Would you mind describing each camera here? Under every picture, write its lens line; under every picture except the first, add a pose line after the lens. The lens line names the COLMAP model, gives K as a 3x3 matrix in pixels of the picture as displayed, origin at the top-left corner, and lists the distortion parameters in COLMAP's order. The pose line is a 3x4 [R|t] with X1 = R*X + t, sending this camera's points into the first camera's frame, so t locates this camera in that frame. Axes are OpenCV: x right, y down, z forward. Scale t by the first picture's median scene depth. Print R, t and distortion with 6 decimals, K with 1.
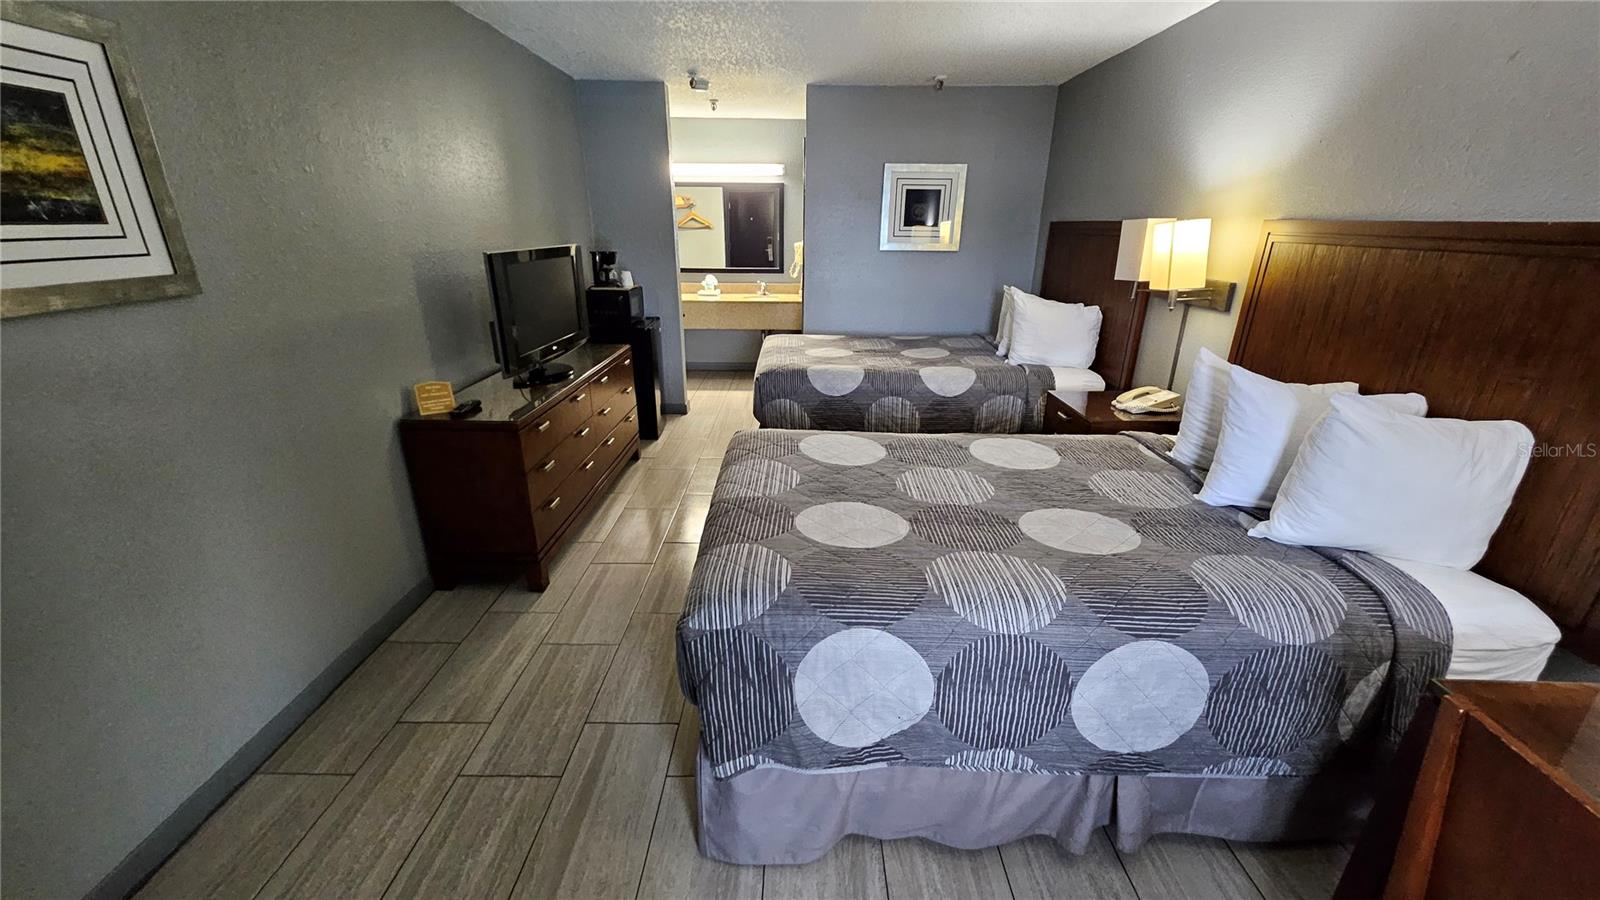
lens RADIAL K [[631.8, 0, 798.5], [0, 631.8, 458.5], [0, 0, 1]] dist [0.004053, -0.000049]
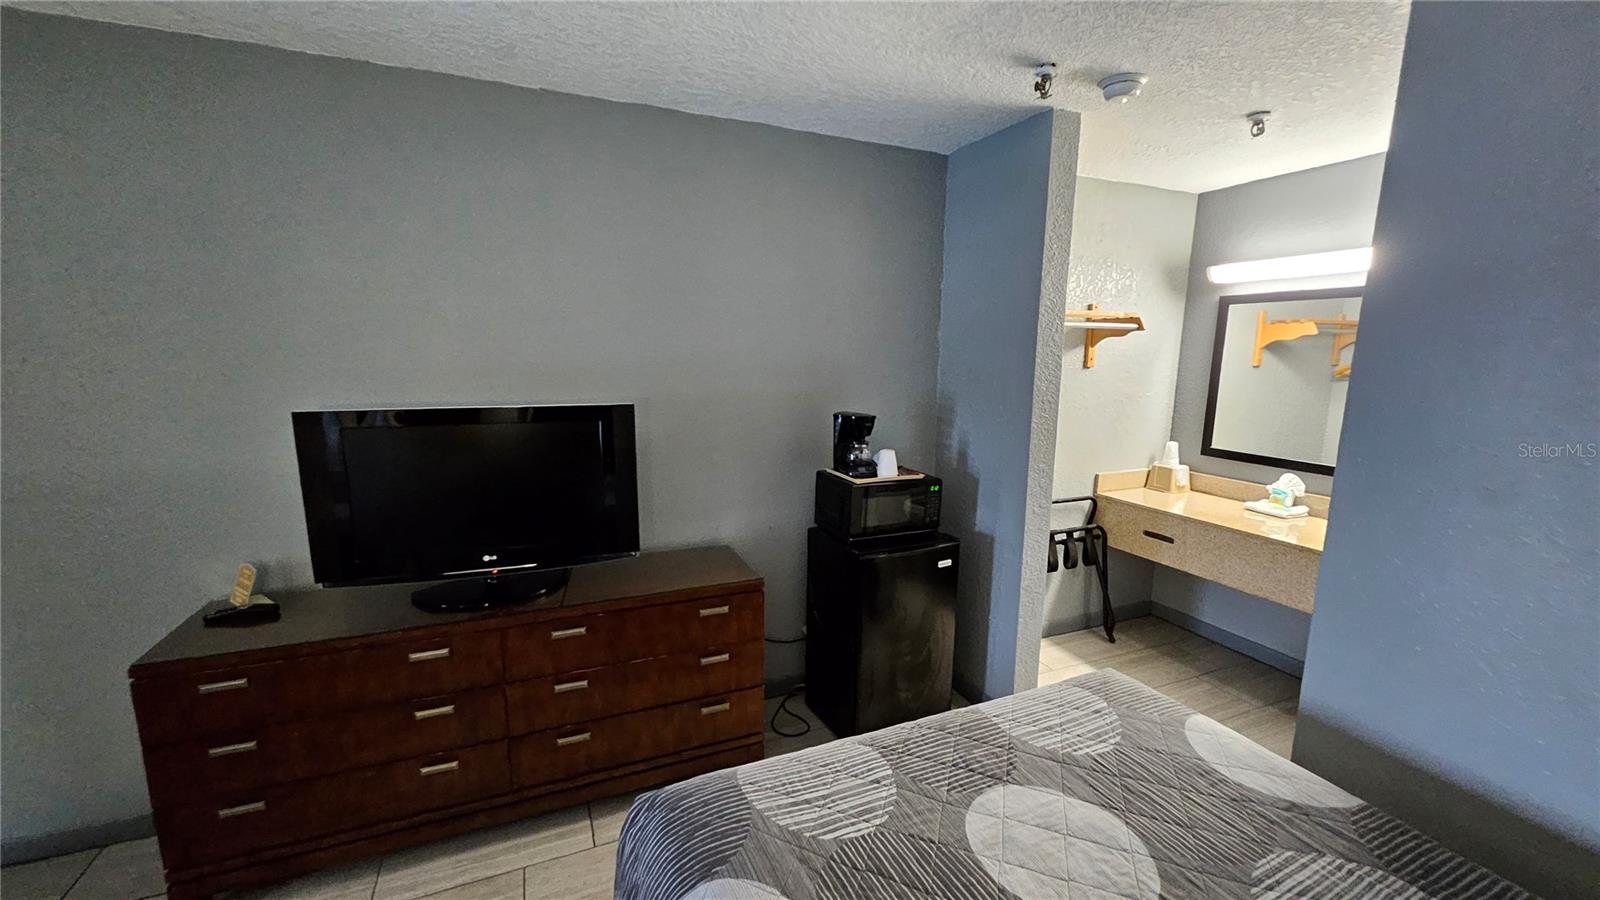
lens RADIAL K [[631.8, 0, 798.5], [0, 631.8, 458.5], [0, 0, 1]] dist [0.004053, -0.000049]
pose [[0.401786, 0.147785, -0.903730, 0.276632], [-0.328157, 0.944584, 0.008572, -0.363223], [0.854916, 0.293121, 0.428018, 0.938514]]
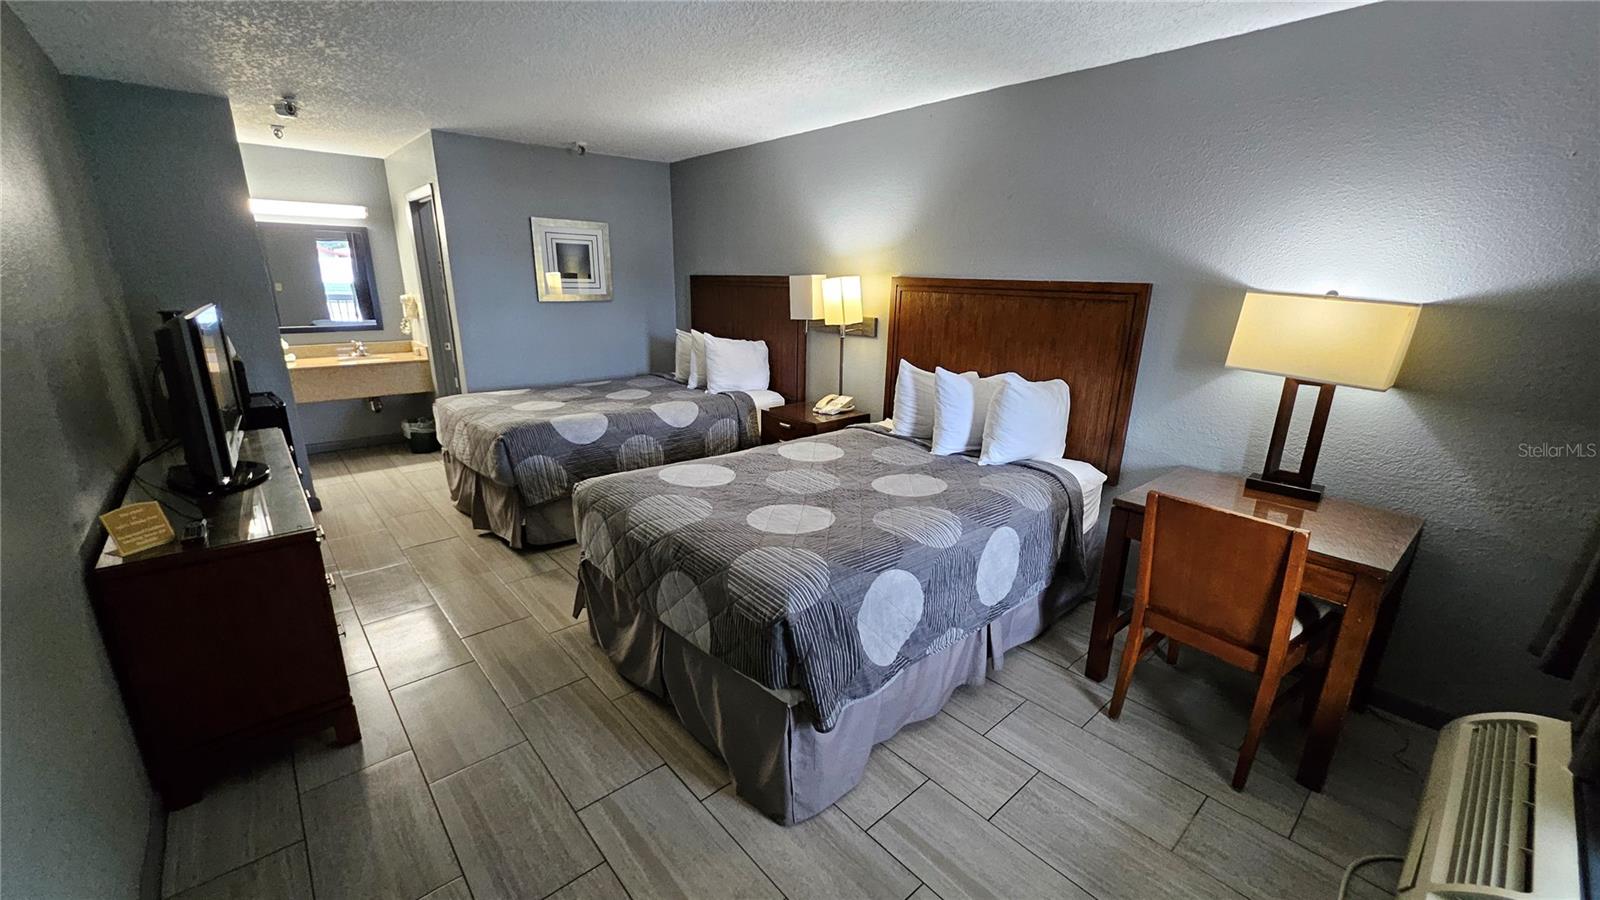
lens RADIAL K [[631.8, 0, 798.5], [0, 631.8, 458.5], [0, 0, 1]] dist [0.004053, -0.000049]
pose [[0.746618, -0.181949, 0.639888, -0.372787], [0.225914, 0.974055, 0.013373, -0.013399], [-0.625720, 0.134575, 0.768352, 0.014164]]
